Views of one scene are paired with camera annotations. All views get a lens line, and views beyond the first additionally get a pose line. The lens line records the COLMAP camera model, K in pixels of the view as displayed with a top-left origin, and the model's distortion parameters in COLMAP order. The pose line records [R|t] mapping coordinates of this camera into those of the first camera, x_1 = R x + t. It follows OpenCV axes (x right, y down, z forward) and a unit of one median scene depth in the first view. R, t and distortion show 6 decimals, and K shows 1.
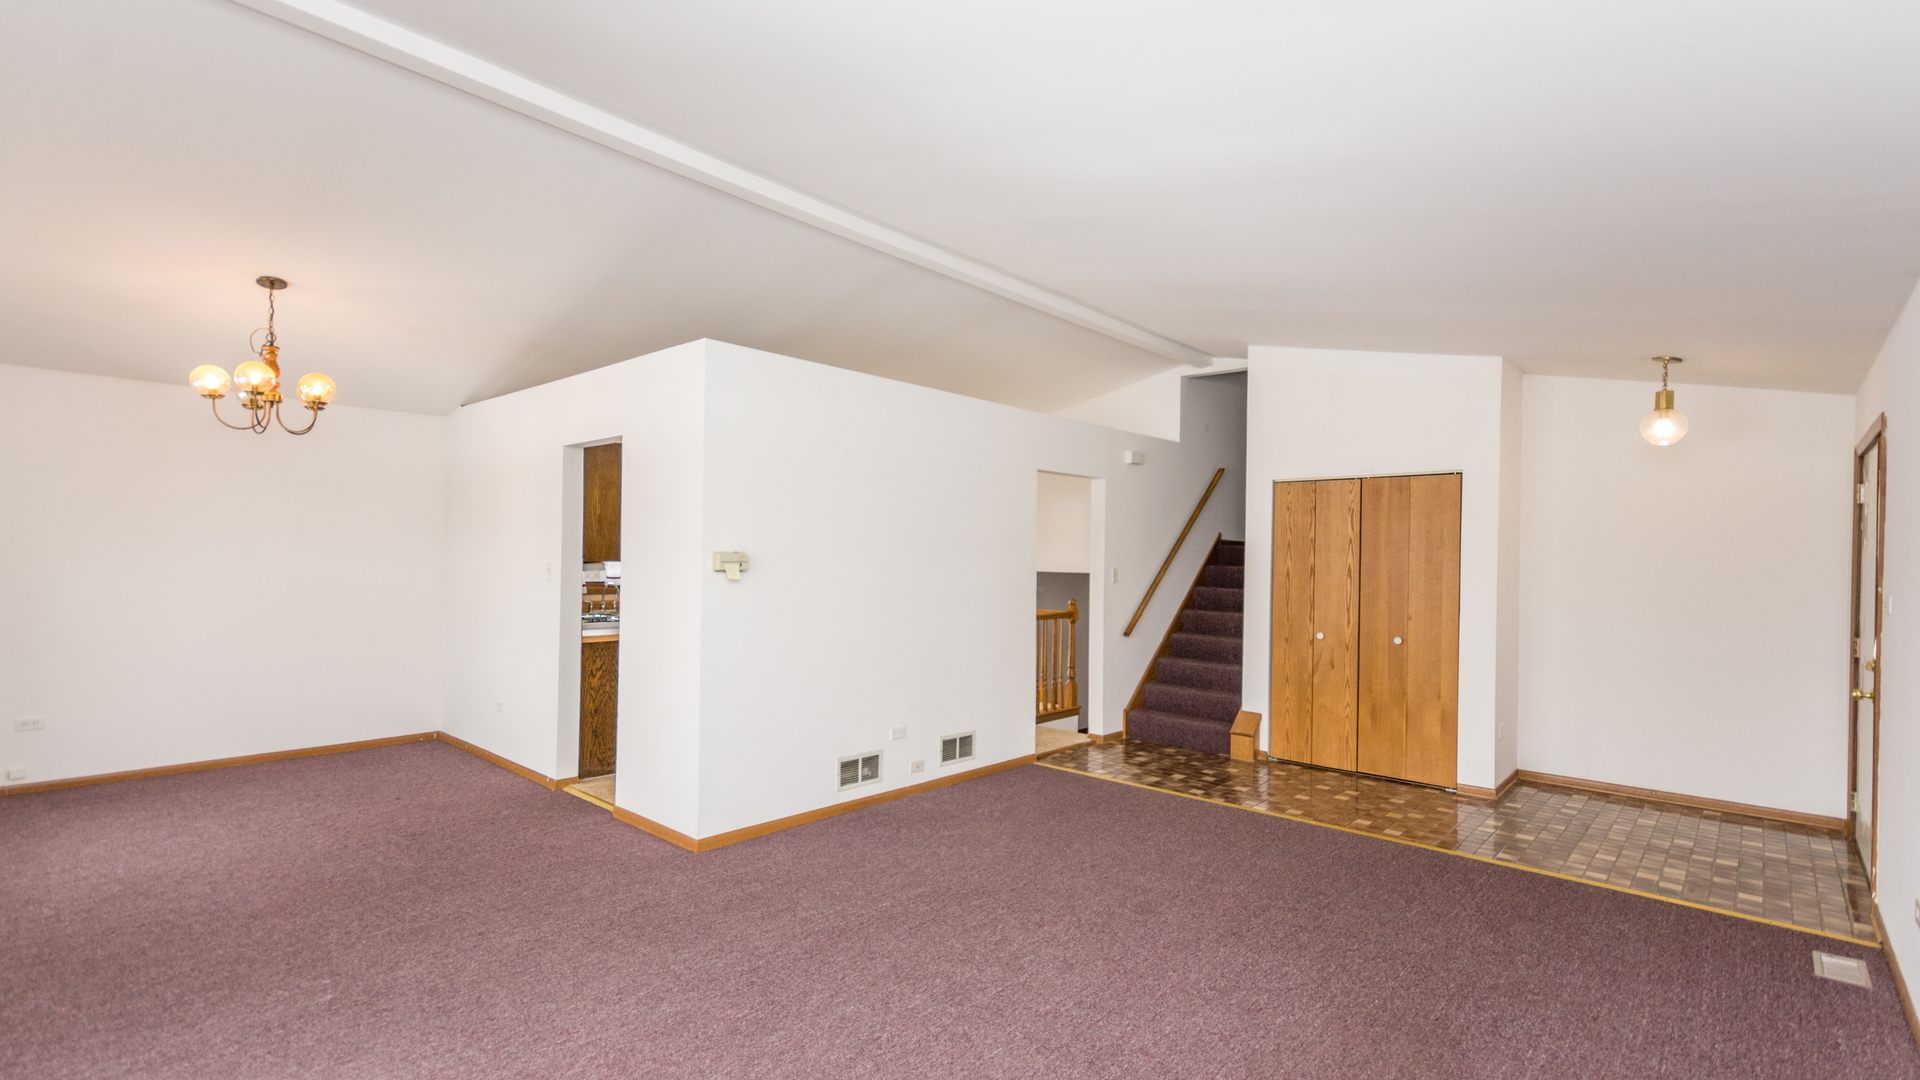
lens RADIAL K [[867.9, 0, 973.9], [0, 867.9, 543.8], [0, 0, 1]] dist [0.005571, -0.002128]
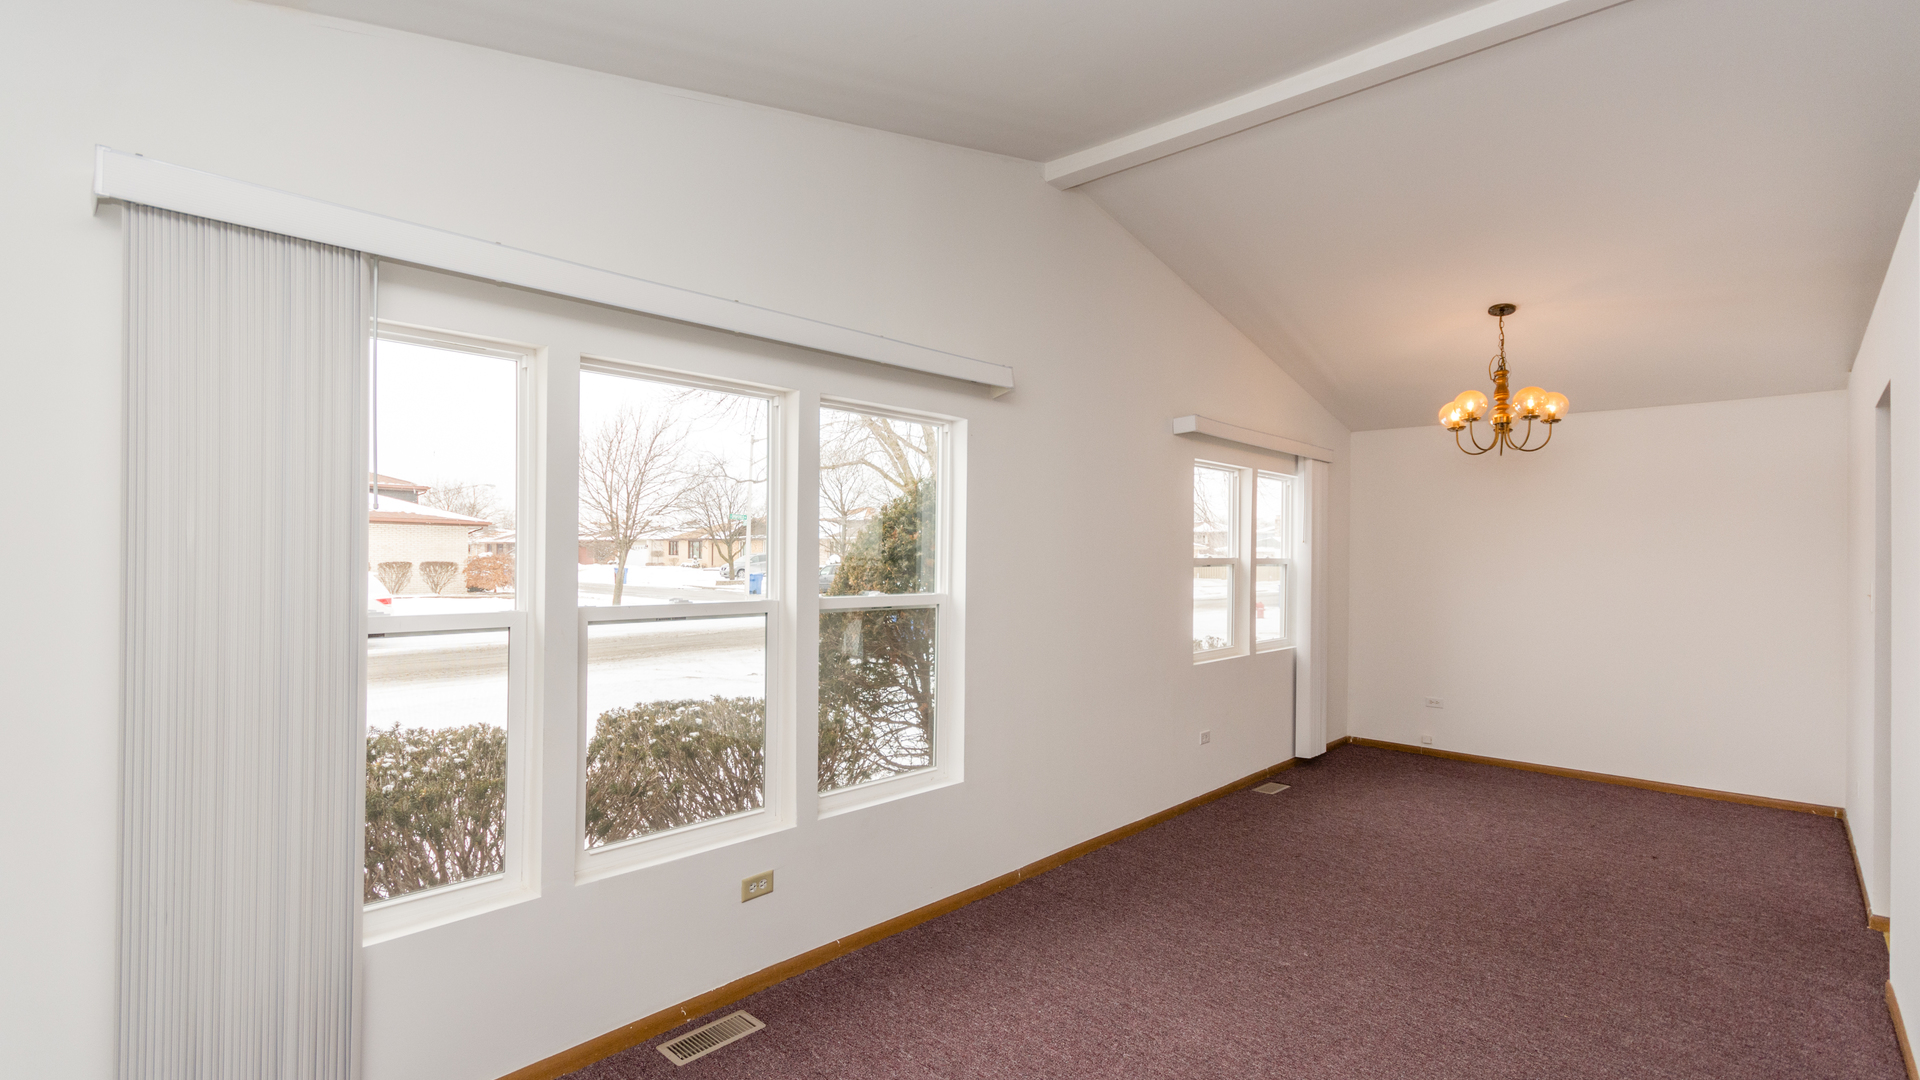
lens RADIAL K [[867.9, 0, 963.7], [0, 867.9, 546.5], [0, 0, 1]] dist [0.005571, -0.002128]
pose [[-0.027630, -0.022389, -0.999367, 0.250158], [-0.000311, 0.999749, -0.022389, 0.006634], [0.999618, -0.000308, -0.027630, 0.389381]]
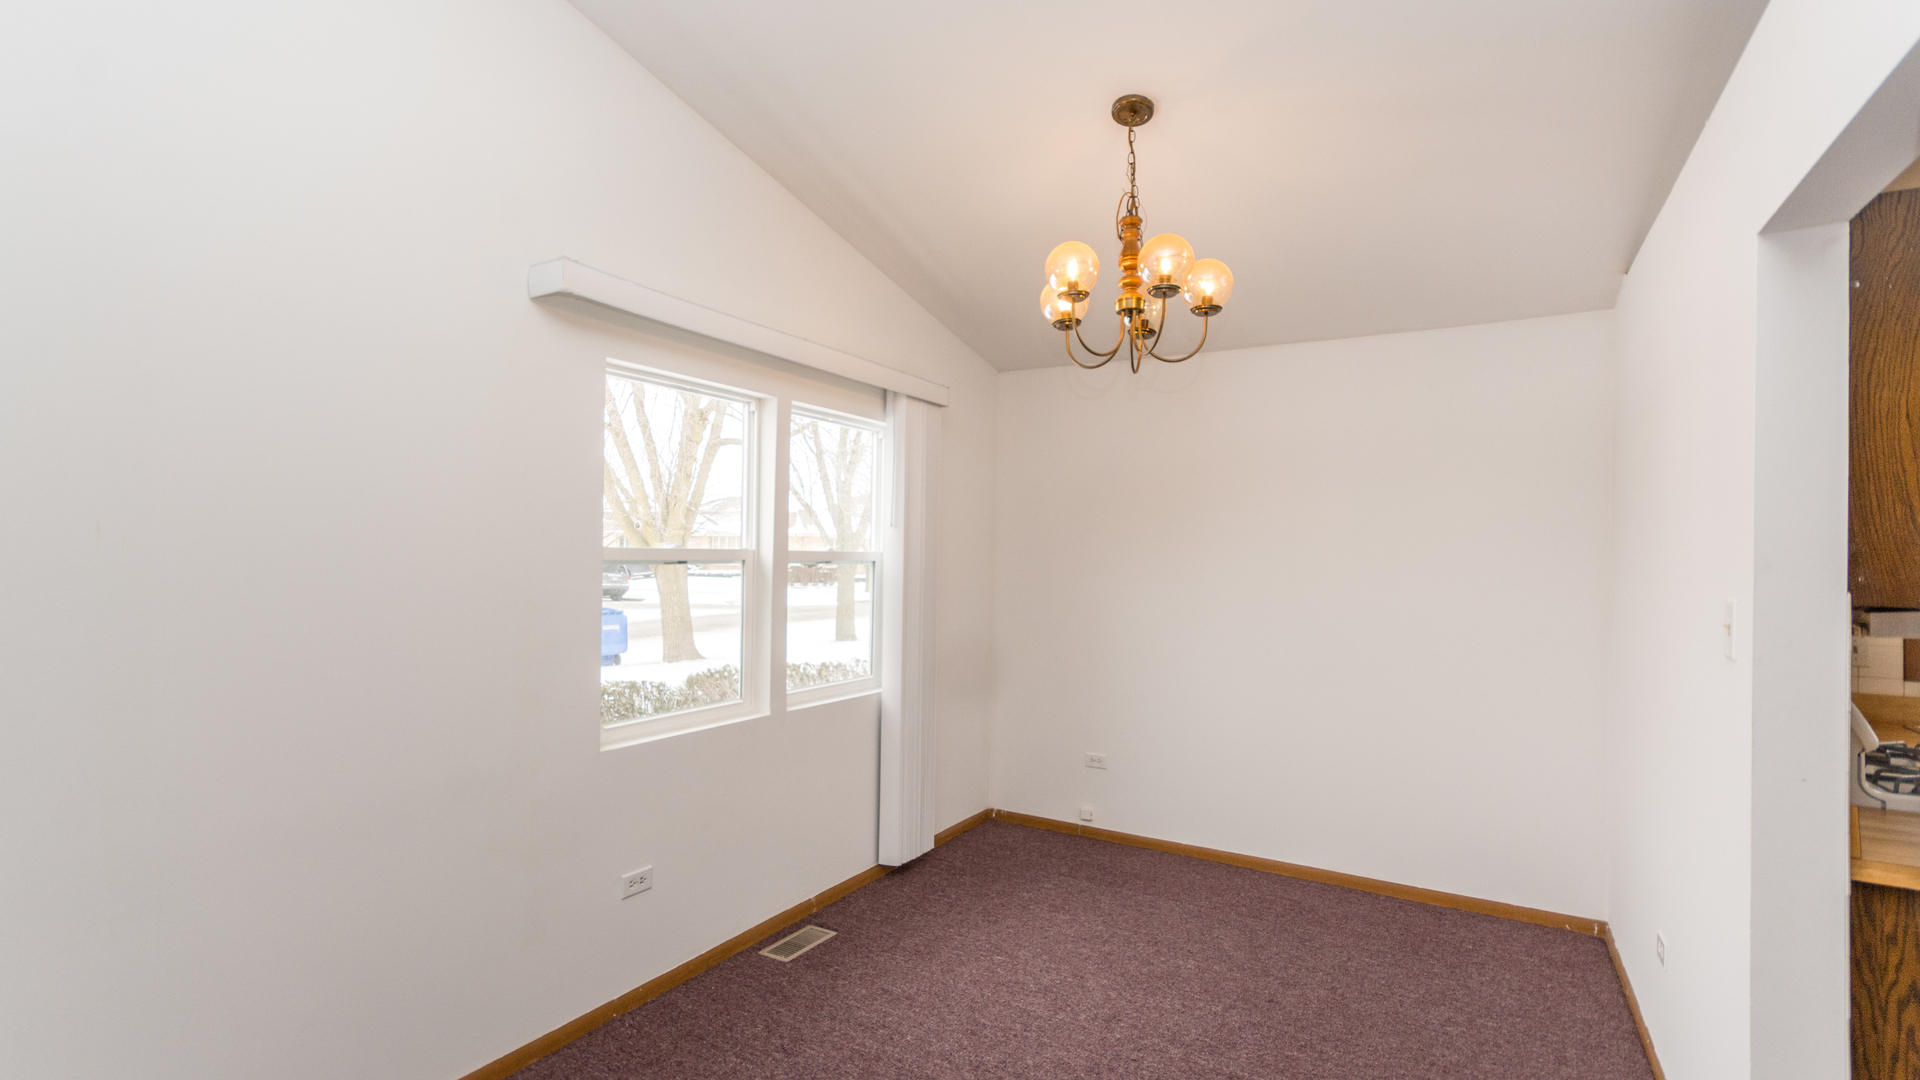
lens RADIAL K [[867.9, 0, 970.2], [0, 867.9, 543.0], [0, 0, 1]] dist [0.005571, -0.002128]
pose [[0.197009, -0.025911, -0.980059, -0.261025], [-0.004725, 0.999614, -0.027377, 0.009084], [0.980390, 0.010024, 0.196810, 0.789599]]
